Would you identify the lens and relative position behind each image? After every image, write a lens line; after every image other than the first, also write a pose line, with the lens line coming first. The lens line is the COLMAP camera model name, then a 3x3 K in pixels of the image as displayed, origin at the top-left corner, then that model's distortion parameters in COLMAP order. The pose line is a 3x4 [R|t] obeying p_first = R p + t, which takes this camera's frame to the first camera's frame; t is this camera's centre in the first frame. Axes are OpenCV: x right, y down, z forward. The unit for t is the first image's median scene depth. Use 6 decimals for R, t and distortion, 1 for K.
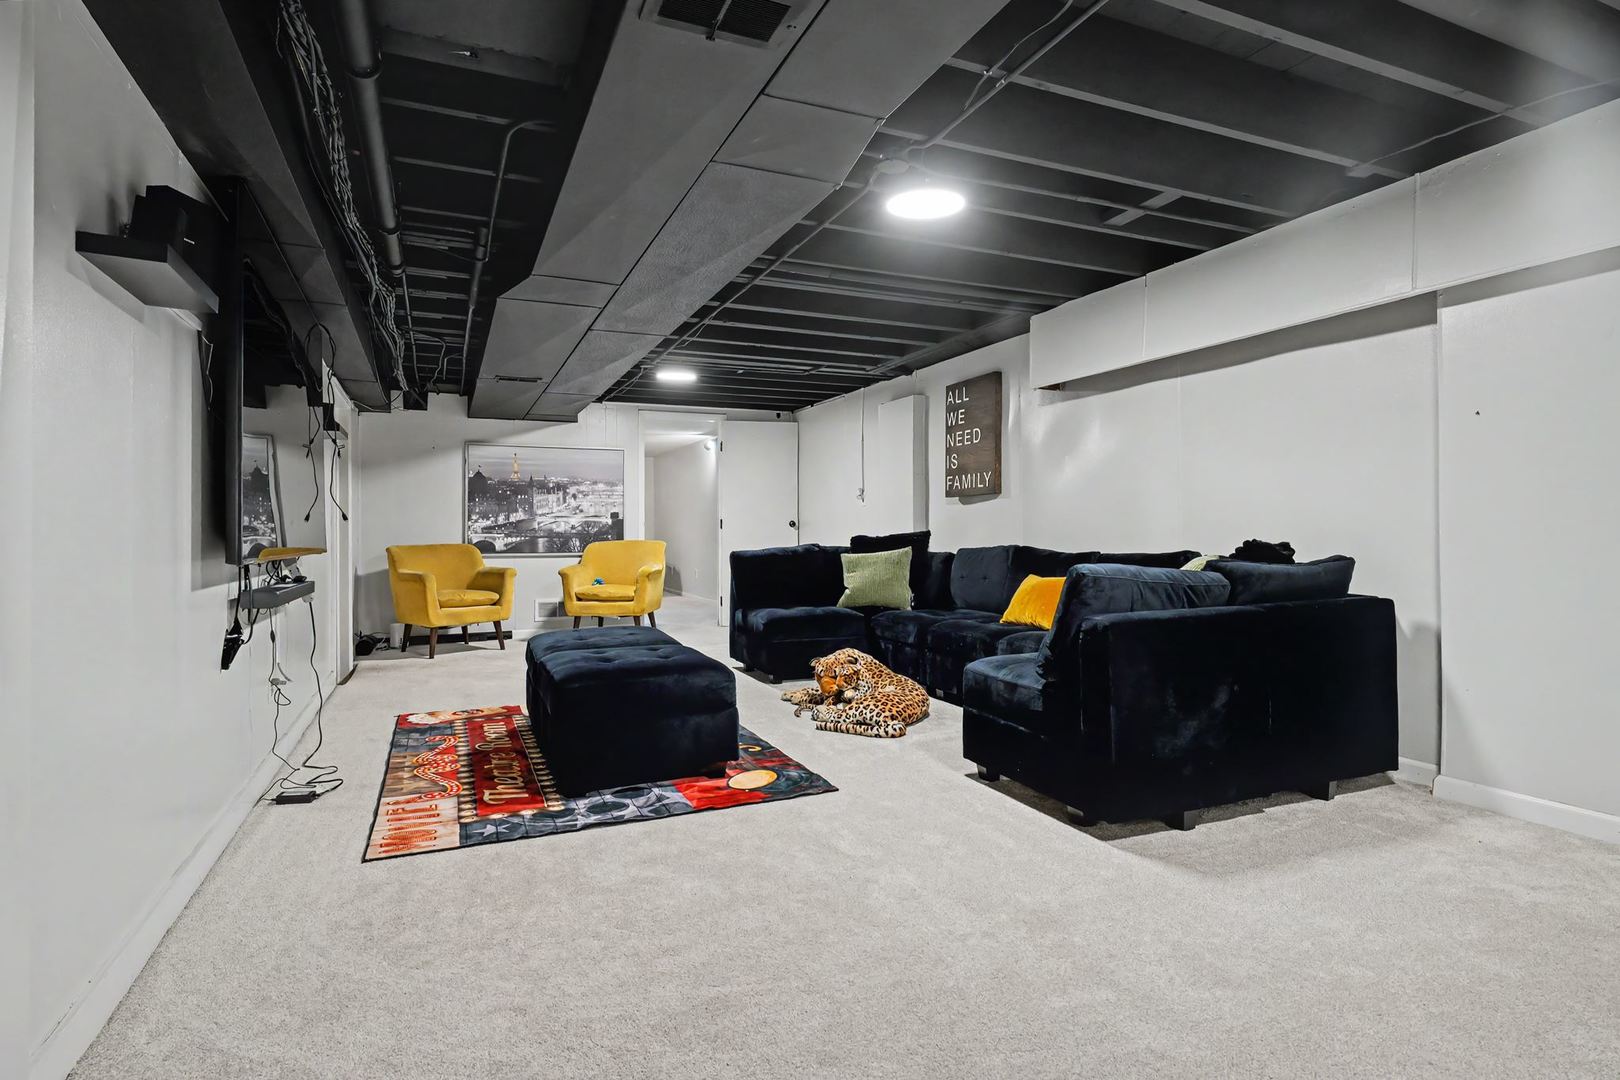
lens RADIAL K [[838.4, 0, 812.9], [0, 838.4, 521.2], [0, 0, 1]] dist [-0.000158, -0.000431]
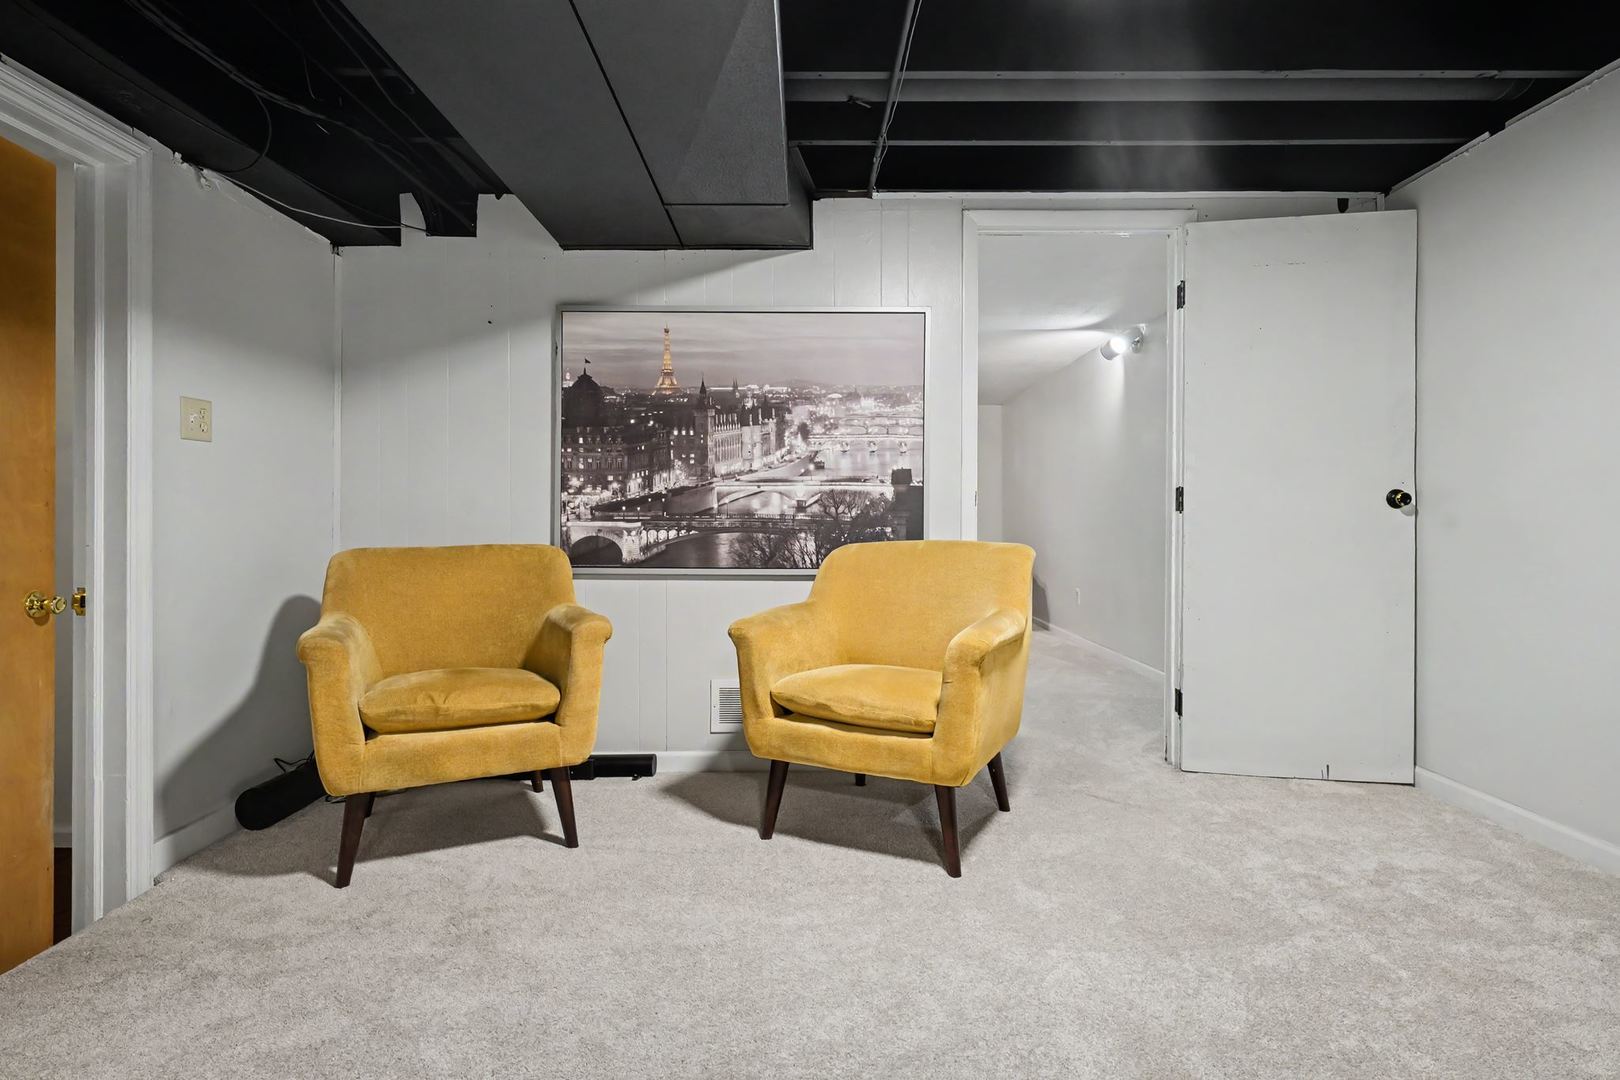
lens RADIAL K [[838.4, 0, 812.9], [0, 838.4, 521.2], [0, 0, 1]] dist [-0.000158, -0.000431]
pose [[0.917673, 0.006730, -0.397280, -0.120526], [-0.001389, 0.999905, 0.013730, 0.008953], [0.397334, -0.012048, 0.917595, 0.638007]]
